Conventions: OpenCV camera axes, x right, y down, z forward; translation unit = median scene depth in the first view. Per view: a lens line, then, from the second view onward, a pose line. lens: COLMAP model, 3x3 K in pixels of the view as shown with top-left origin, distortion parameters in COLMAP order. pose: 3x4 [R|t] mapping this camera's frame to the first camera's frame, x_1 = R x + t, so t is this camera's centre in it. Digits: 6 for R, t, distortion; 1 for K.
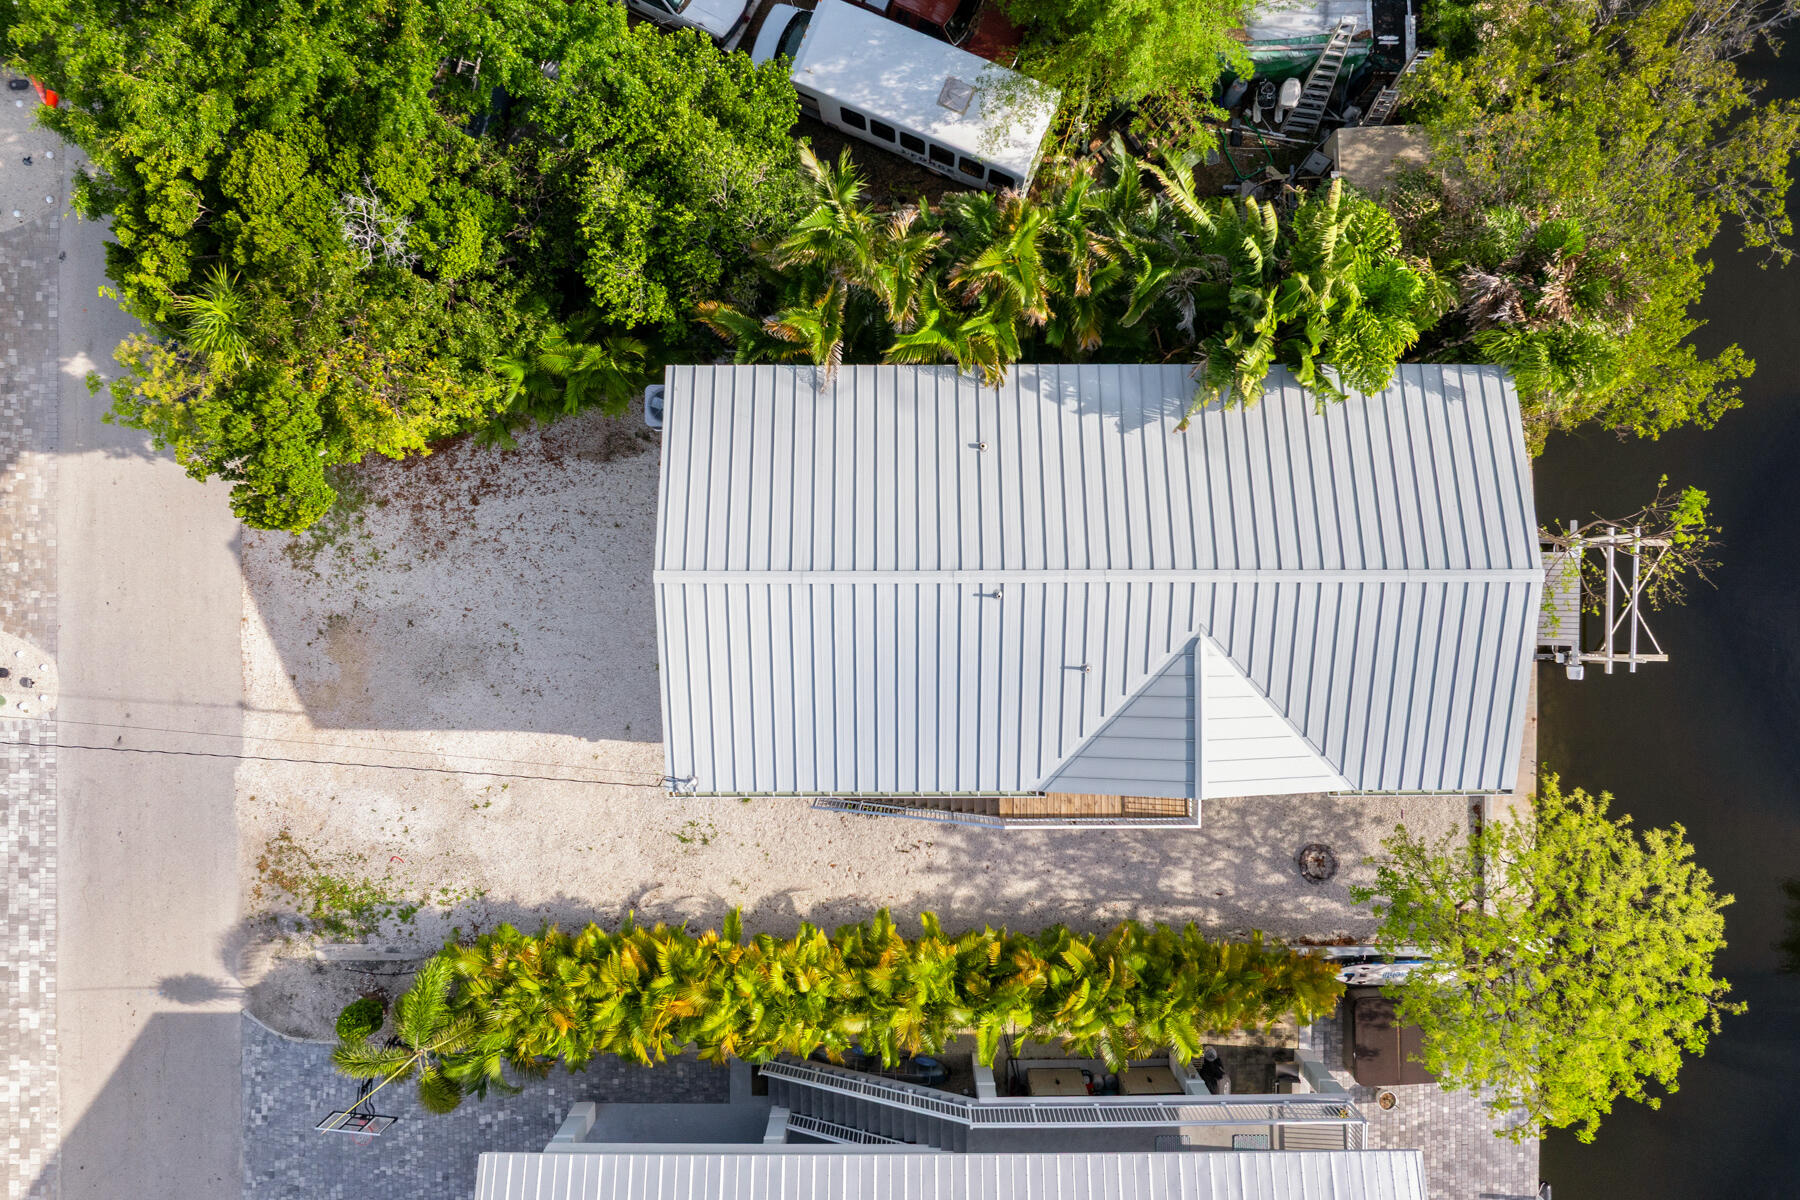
lens RADIAL K [[1300.4, 0, 829.1], [0, 1300.4, 601.9], [0, 0, 1]] dist [-0.054202, 0.084206]
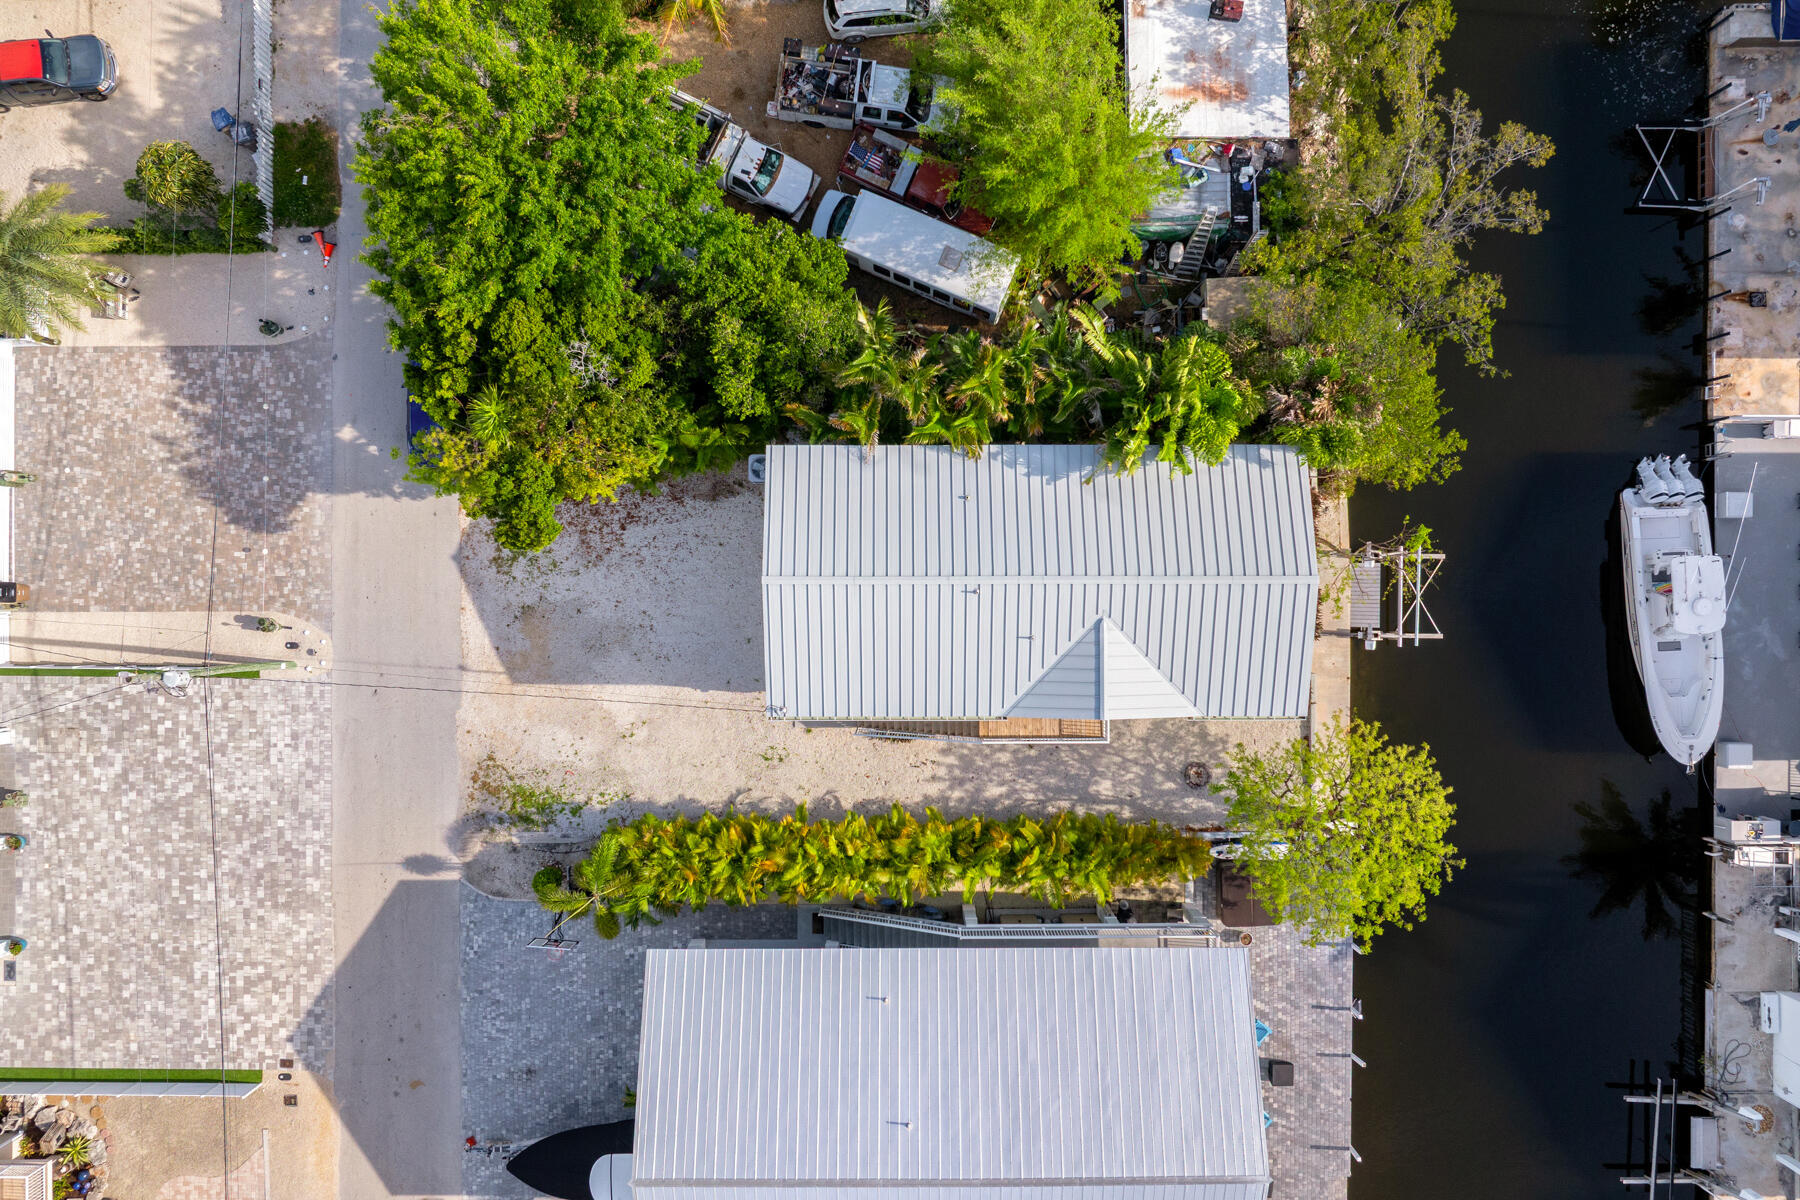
lens RADIAL K [[1246.2, 0, 900.0], [0, 1246.2, 600.0], [0, 0, 1]] dist [-0.019105, -0.002083]
pose [[0.998486, 0.000117, 0.055004, -0.040397], [-0.000051, 0.999999, -0.001196, 0.005768], [-0.055004, 0.001192, 0.998485, -0.436837]]
